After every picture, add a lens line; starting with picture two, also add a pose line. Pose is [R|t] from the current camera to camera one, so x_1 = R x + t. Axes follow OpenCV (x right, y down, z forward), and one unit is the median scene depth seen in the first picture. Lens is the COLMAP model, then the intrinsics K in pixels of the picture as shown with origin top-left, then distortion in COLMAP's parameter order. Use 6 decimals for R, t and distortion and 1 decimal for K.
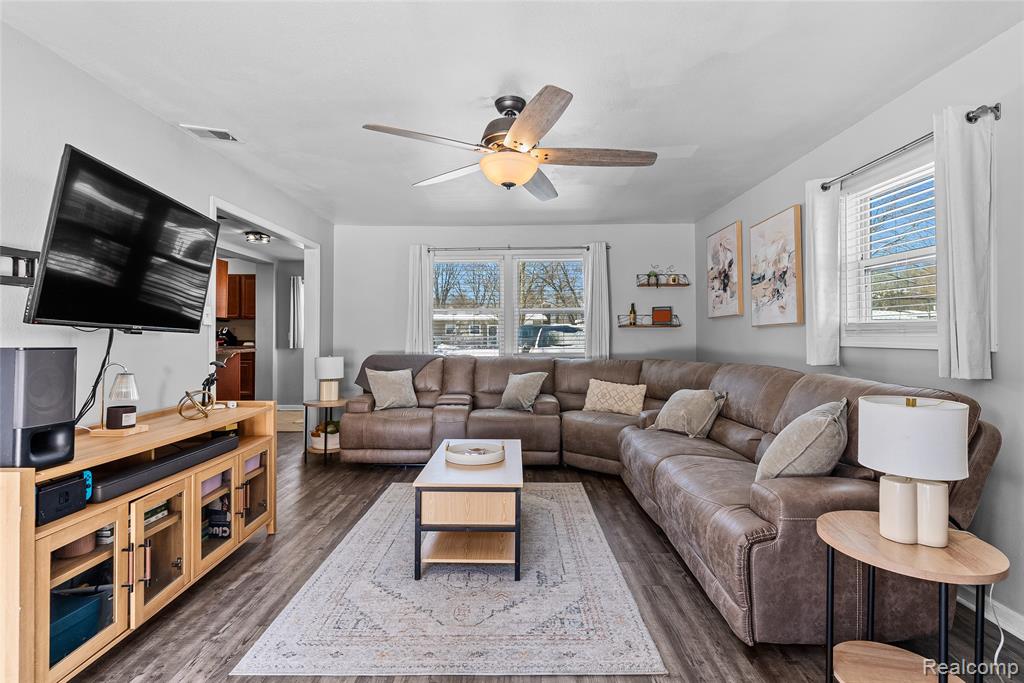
lens RADIAL K [[489.5, 0, 514.4], [0, 489.5, 333.2], [0, 0, 1]] dist [0.002763, -0.000481]
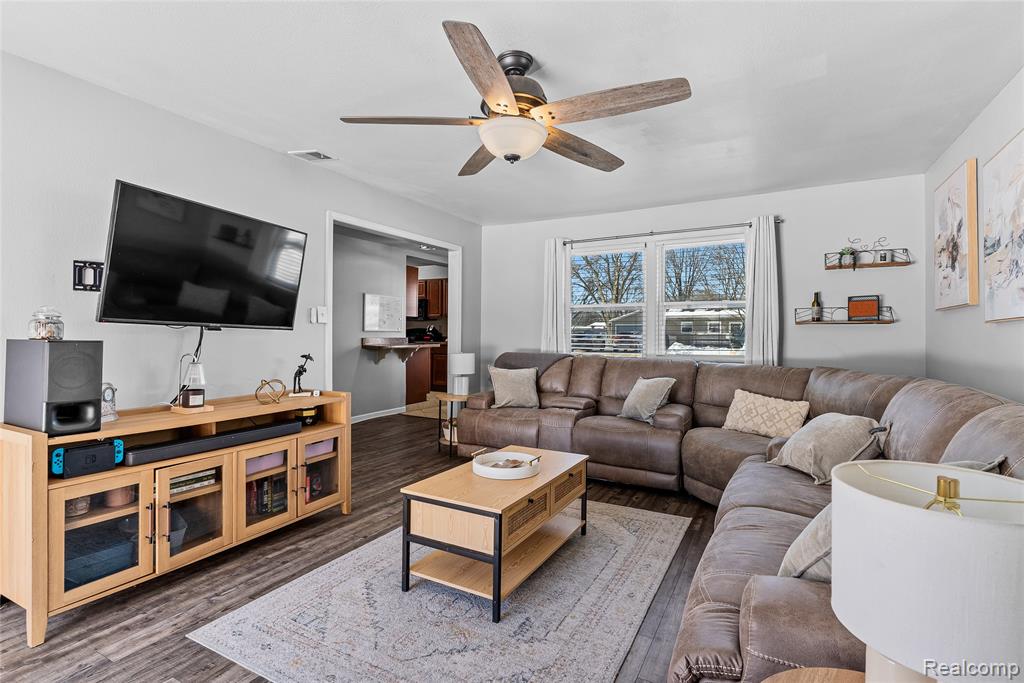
lens RADIAL K [[489.5, 0, 514.9], [0, 489.5, 334.5], [0, 0, 1]] dist [0.002763, -0.000481]
pose [[0.881690, 0.007427, -0.471771, 0.313392], [-0.003987, 0.999958, 0.008292, -0.000758], [0.471813, -0.005430, 0.881682, 0.195172]]
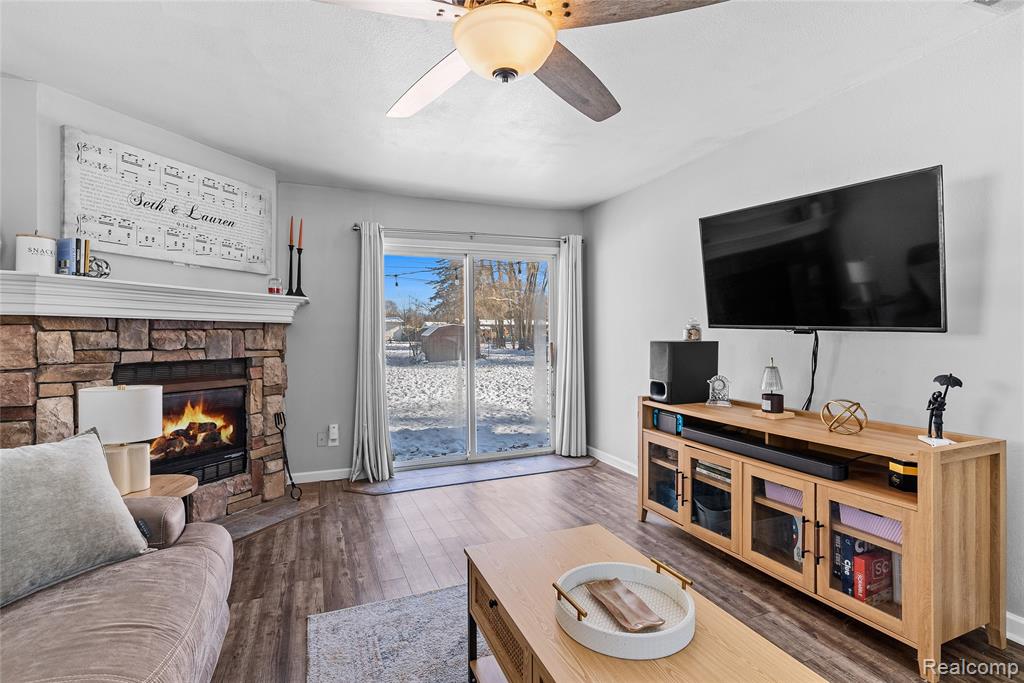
lens RADIAL K [[489.5, 0, 506.9], [0, 489.5, 338.9], [0, 0, 1]] dist [0.002763, -0.000481]
pose [[-0.928268, 0.006259, -0.371860, 0.160713], [0.003240, 0.999957, 0.008742, 0.000677], [0.371898, 0.006910, -0.928248, 1.214953]]
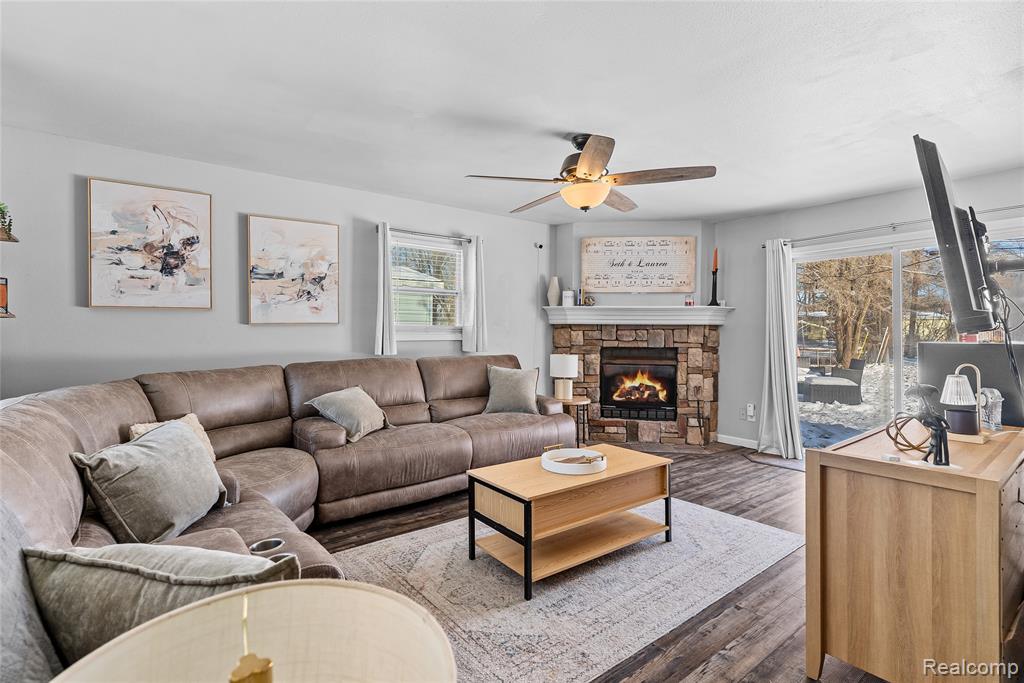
lens RADIAL K [[489.5, 0, 509.0], [0, 489.5, 330.2], [0, 0, 1]] dist [0.002763, -0.000481]
pose [[-0.613941, 0.002981, 0.789346, -0.659742], [-0.003224, 0.999975, -0.006284, 0.002514], [-0.789346, -0.006403, -0.613916, 1.480051]]
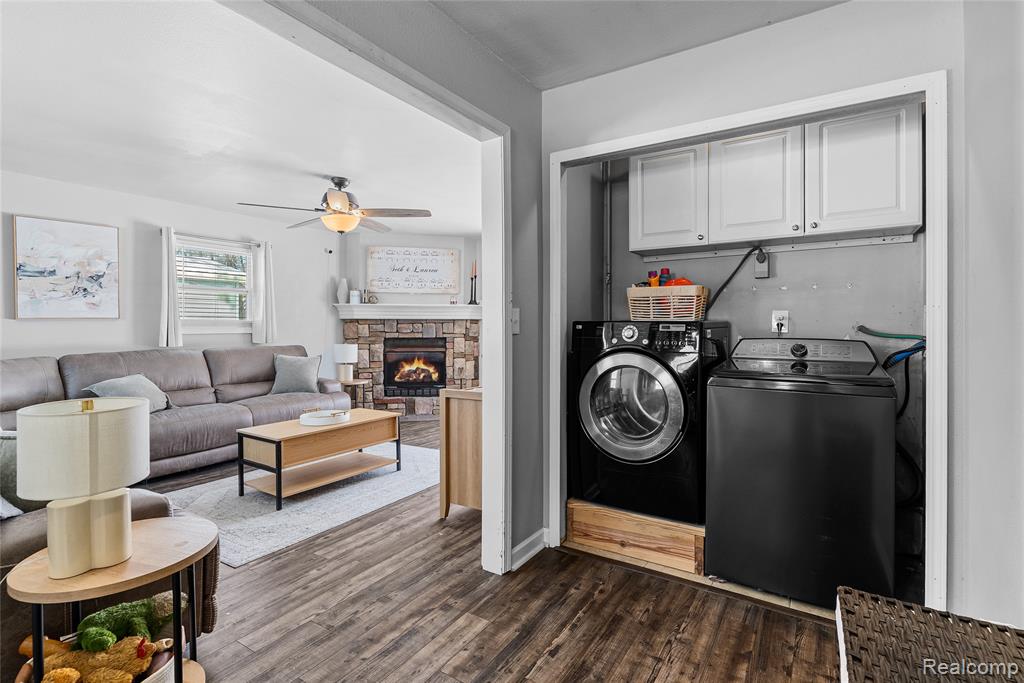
lens RADIAL K [[489.5, 0, 509.9], [0, 489.5, 326.4], [0, 0, 1]] dist [0.002763, -0.000481]
pose [[-0.839759, 0.005713, 0.542930, -1.053041], [0.004174, 0.999983, -0.004066, 0.011366], [-0.542944, -0.001148, -0.839768, 1.608690]]
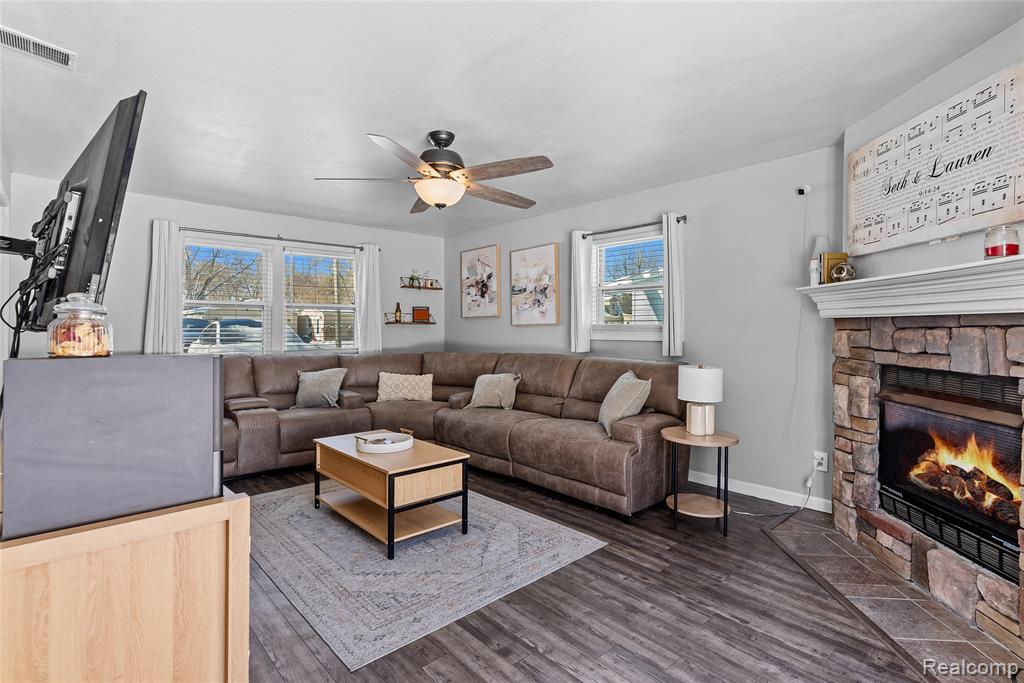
lens RADIAL K [[489.5, 0, 511.0], [0, 489.5, 327.4], [0, 0, 1]] dist [0.002763, -0.000481]
pose [[0.735110, 0.004940, 0.677930, -0.537614], [-0.005354, 0.999985, -0.001481, -0.007468], [-0.677927, -0.002540, 0.735125, 0.017572]]
